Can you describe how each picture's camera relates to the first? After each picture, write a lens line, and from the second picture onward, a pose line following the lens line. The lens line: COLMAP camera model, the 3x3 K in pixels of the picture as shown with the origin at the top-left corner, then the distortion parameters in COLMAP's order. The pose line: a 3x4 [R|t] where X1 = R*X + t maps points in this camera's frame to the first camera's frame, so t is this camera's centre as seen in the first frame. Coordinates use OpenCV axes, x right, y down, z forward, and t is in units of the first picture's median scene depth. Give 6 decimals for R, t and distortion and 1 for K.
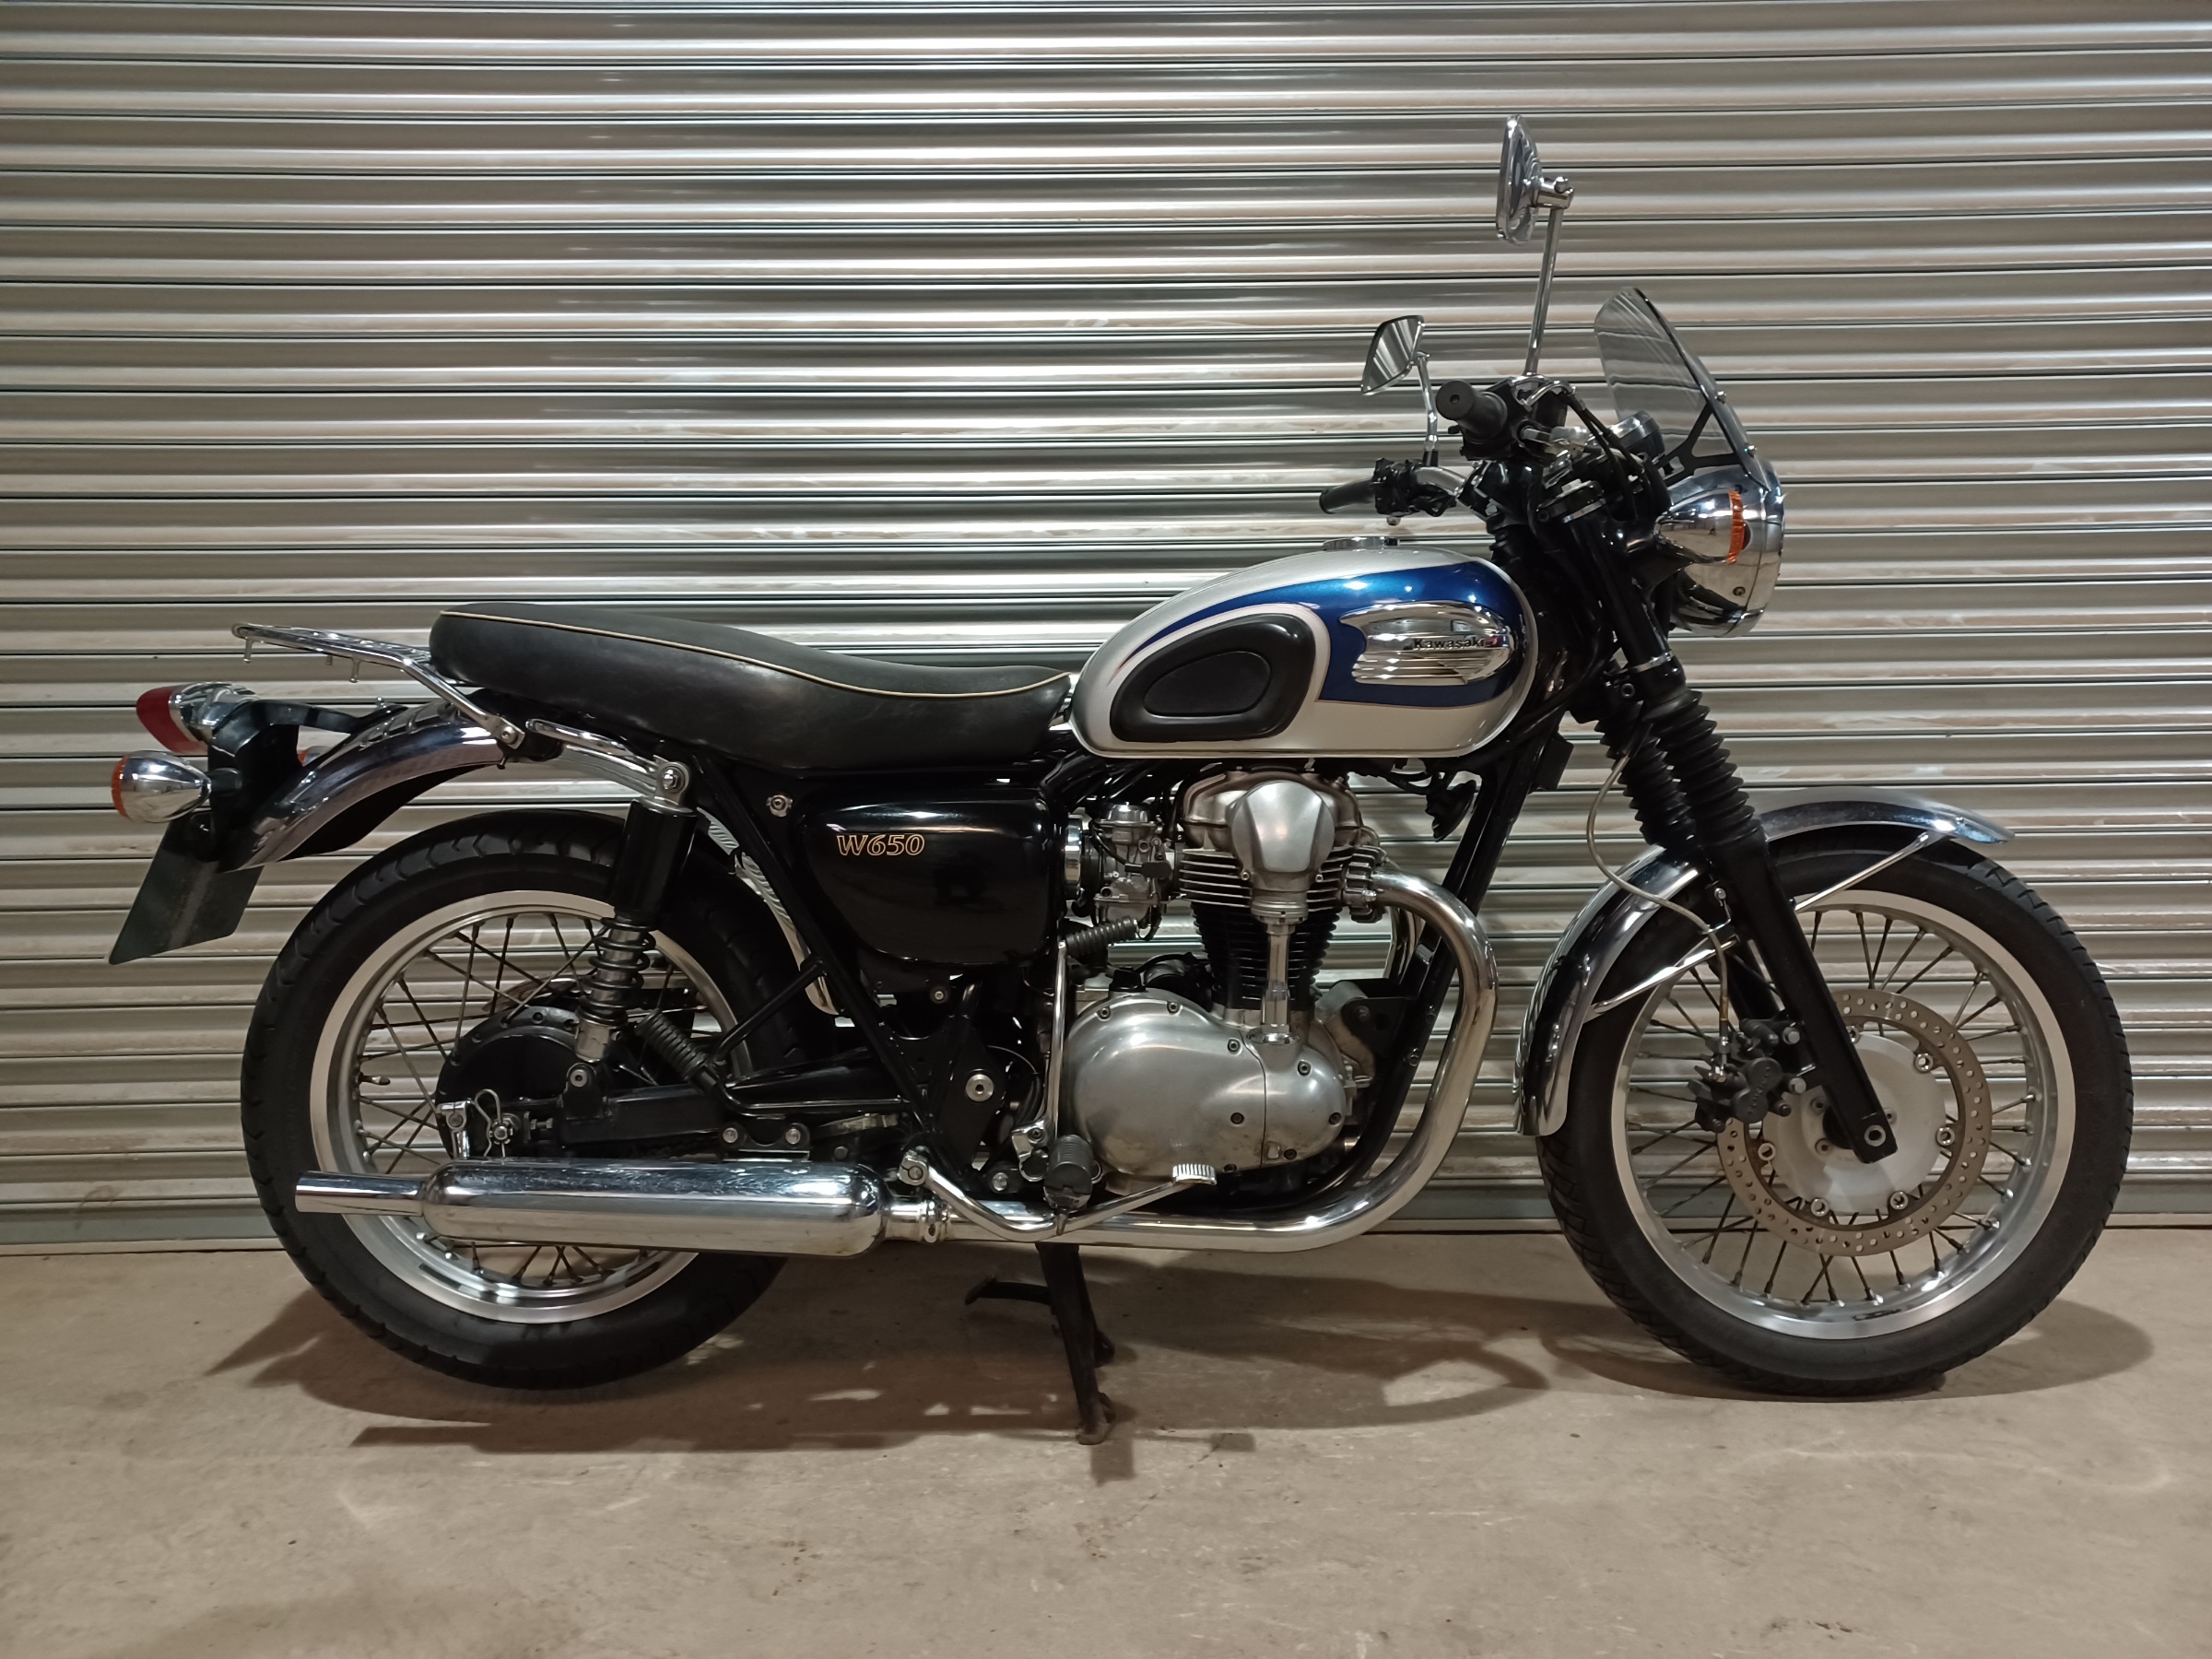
lens RADIAL K [[1627.1, 0, 1101.3], [0, 1627.1, 812.9], [0, 0, 1]] dist [0.017548, 0.019242]
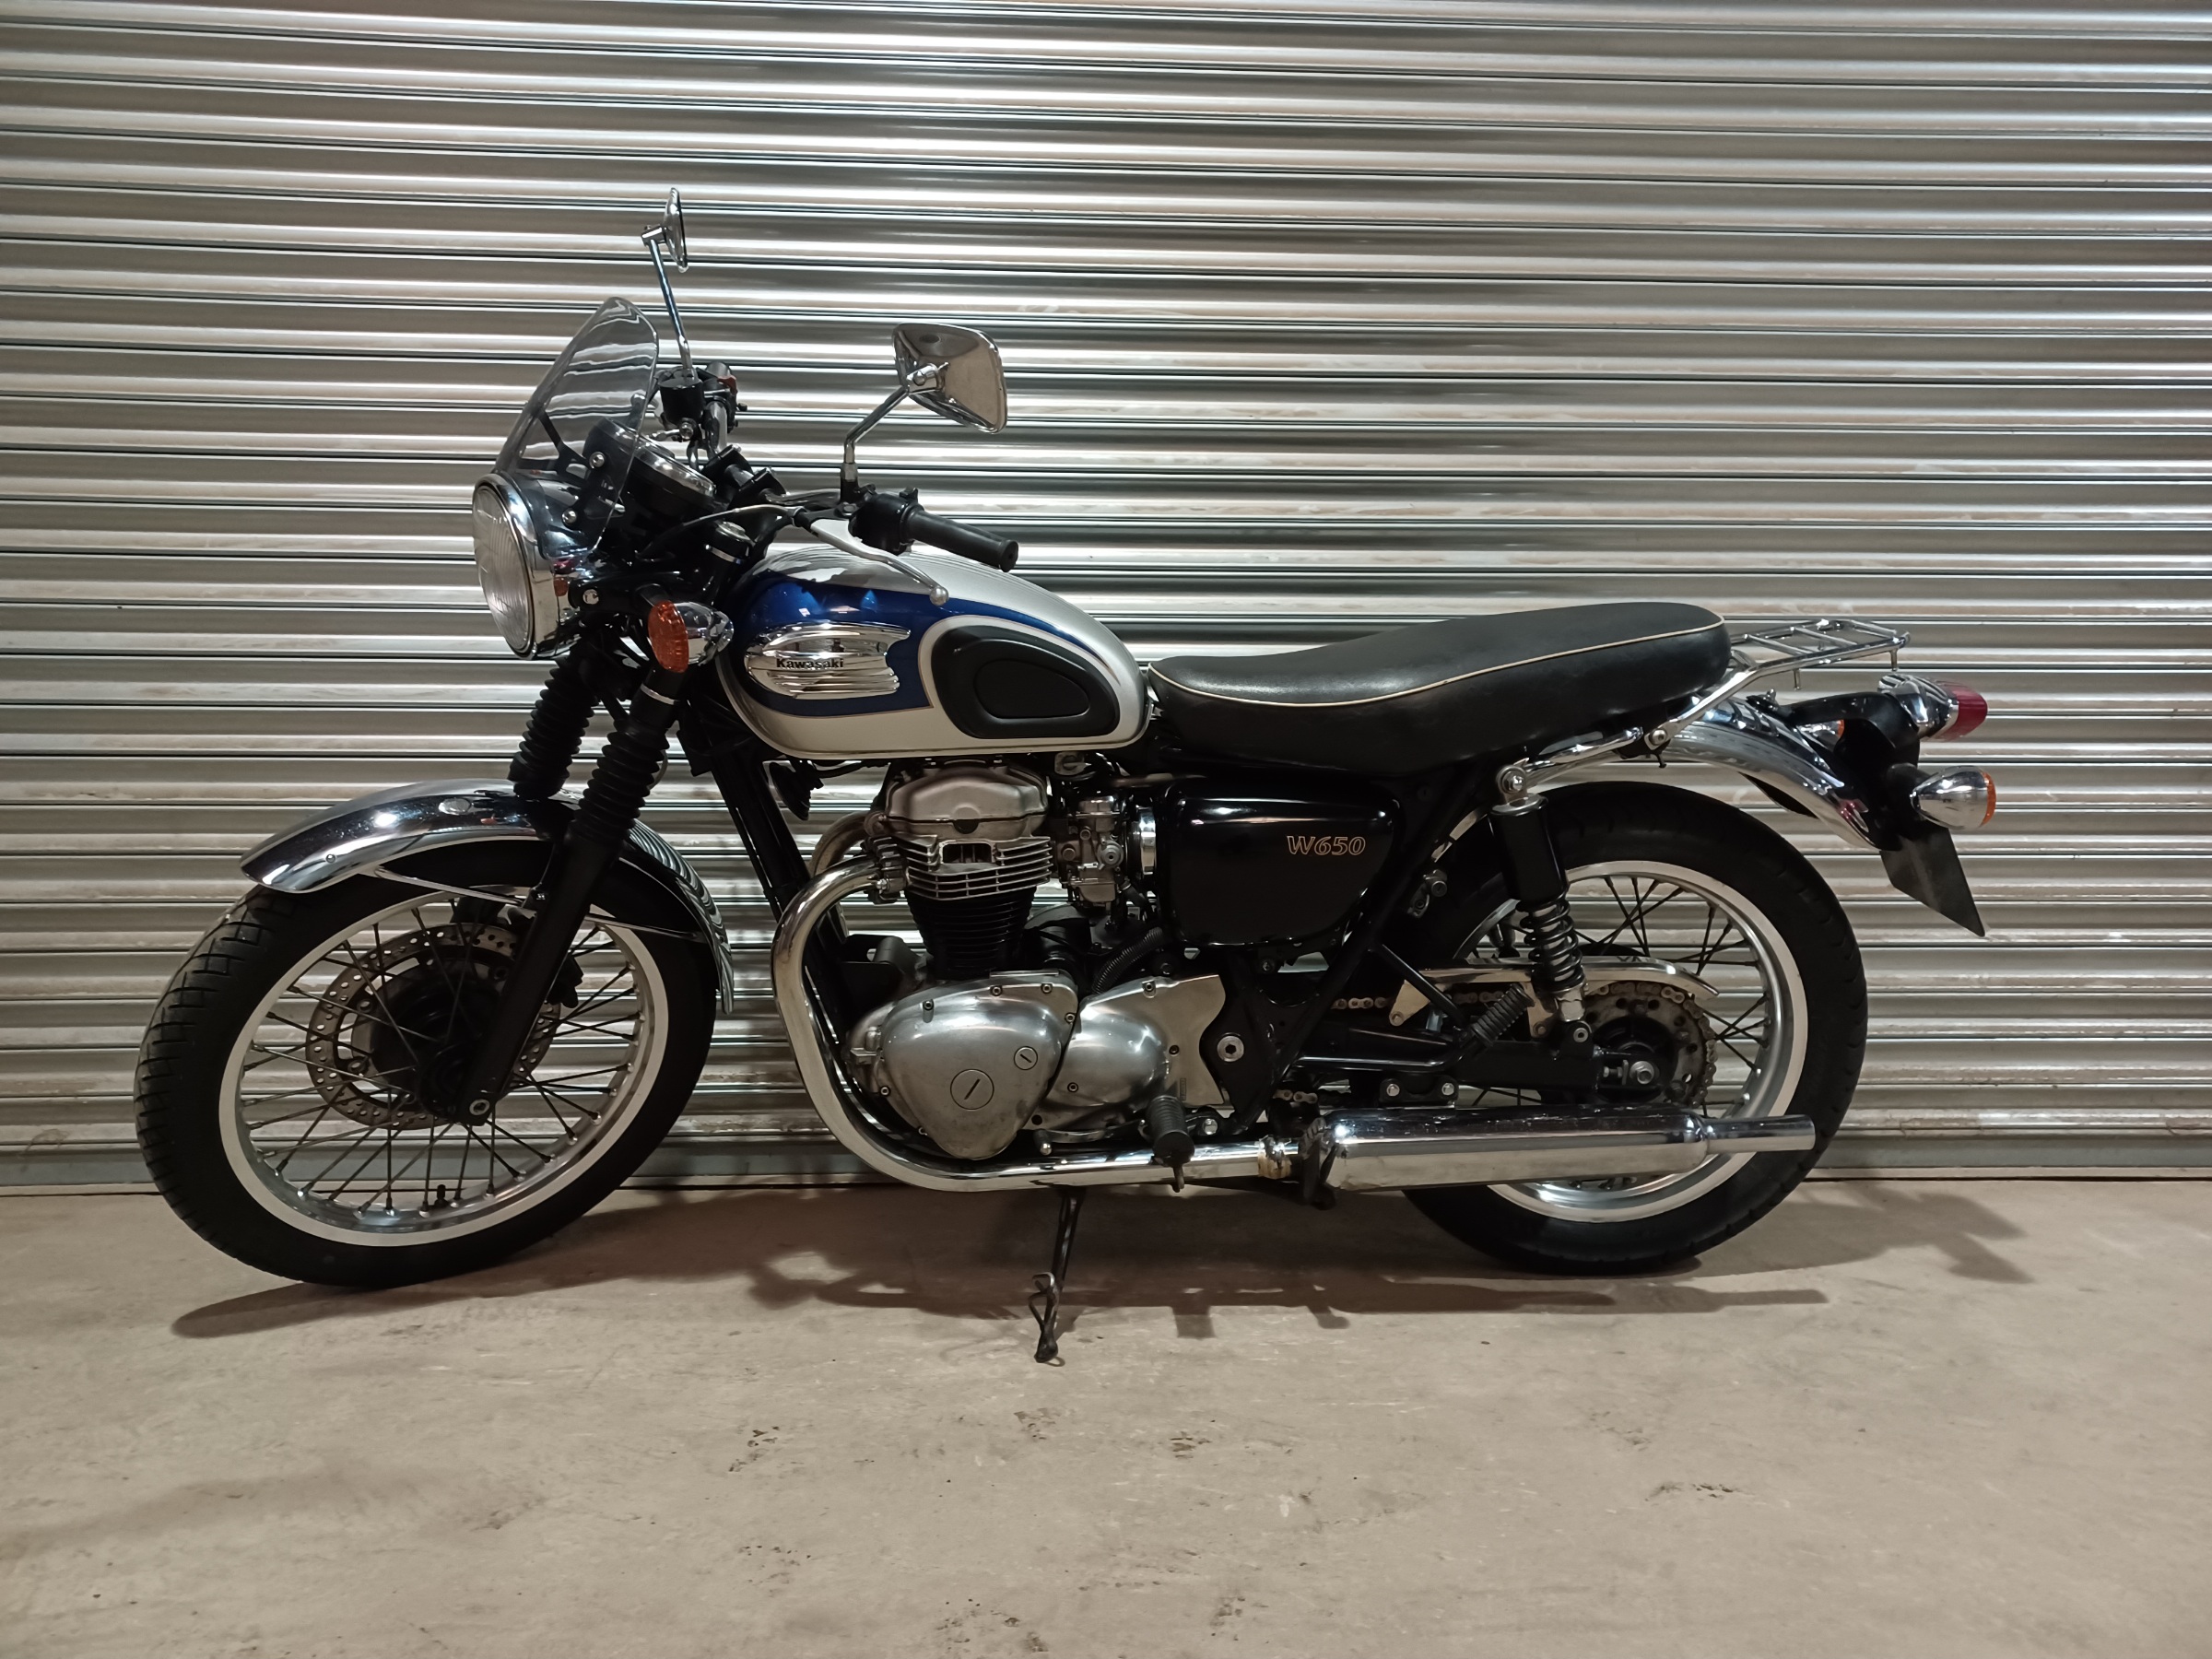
lens RADIAL K [[1627.1, 0, 1102.1], [0, 1627.1, 818.5], [0, 0, 1]] dist [0.017548, 0.019242]
pose [[0.998958, 0.014462, 0.043282, -0.010611], [-0.013533, 0.999674, -0.021672, 0.065442], [-0.043581, 0.021063, 0.998828, -0.057984]]
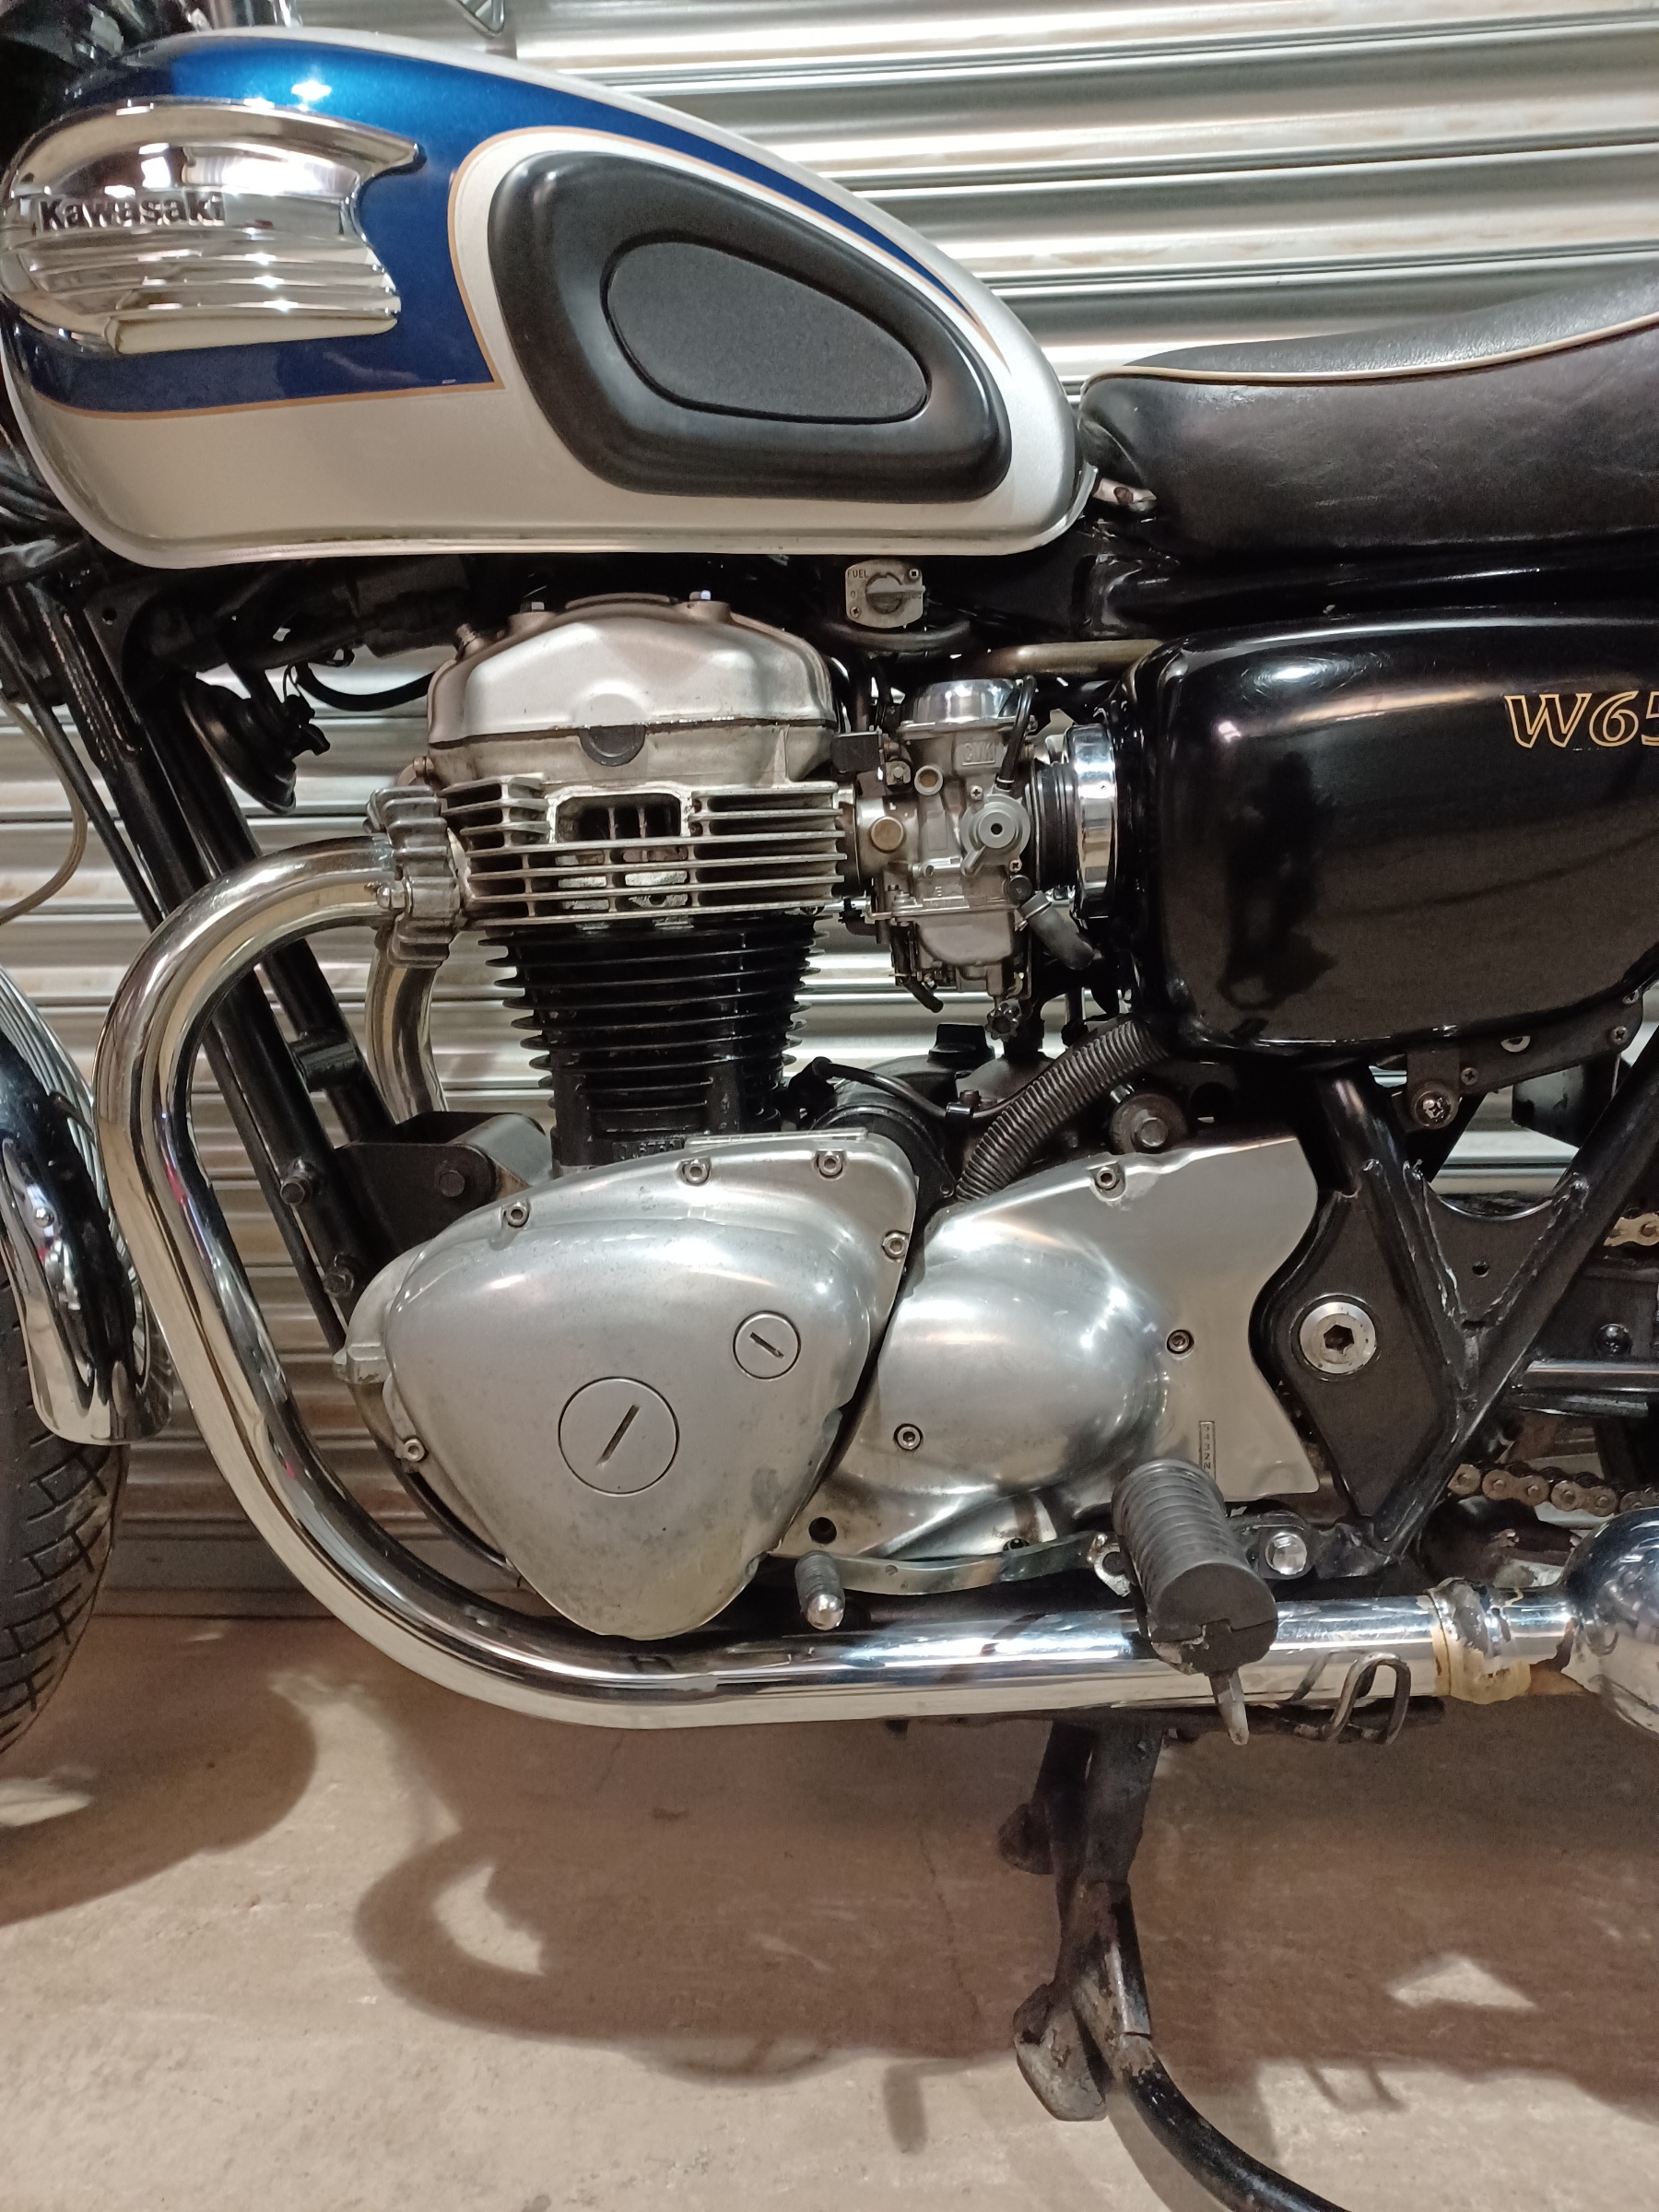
lens RADIAL K [[1627.1, 0, 831.4], [0, 1627.1, 1138.7], [0, 0, 1]] dist [0.017548, 0.019242]
pose [[0.998202, -0.005679, -0.059678, 0.023743], [-0.001929, 0.991945, -0.126657, 0.195417], [0.059916, 0.126544, 0.990150, 0.609802]]
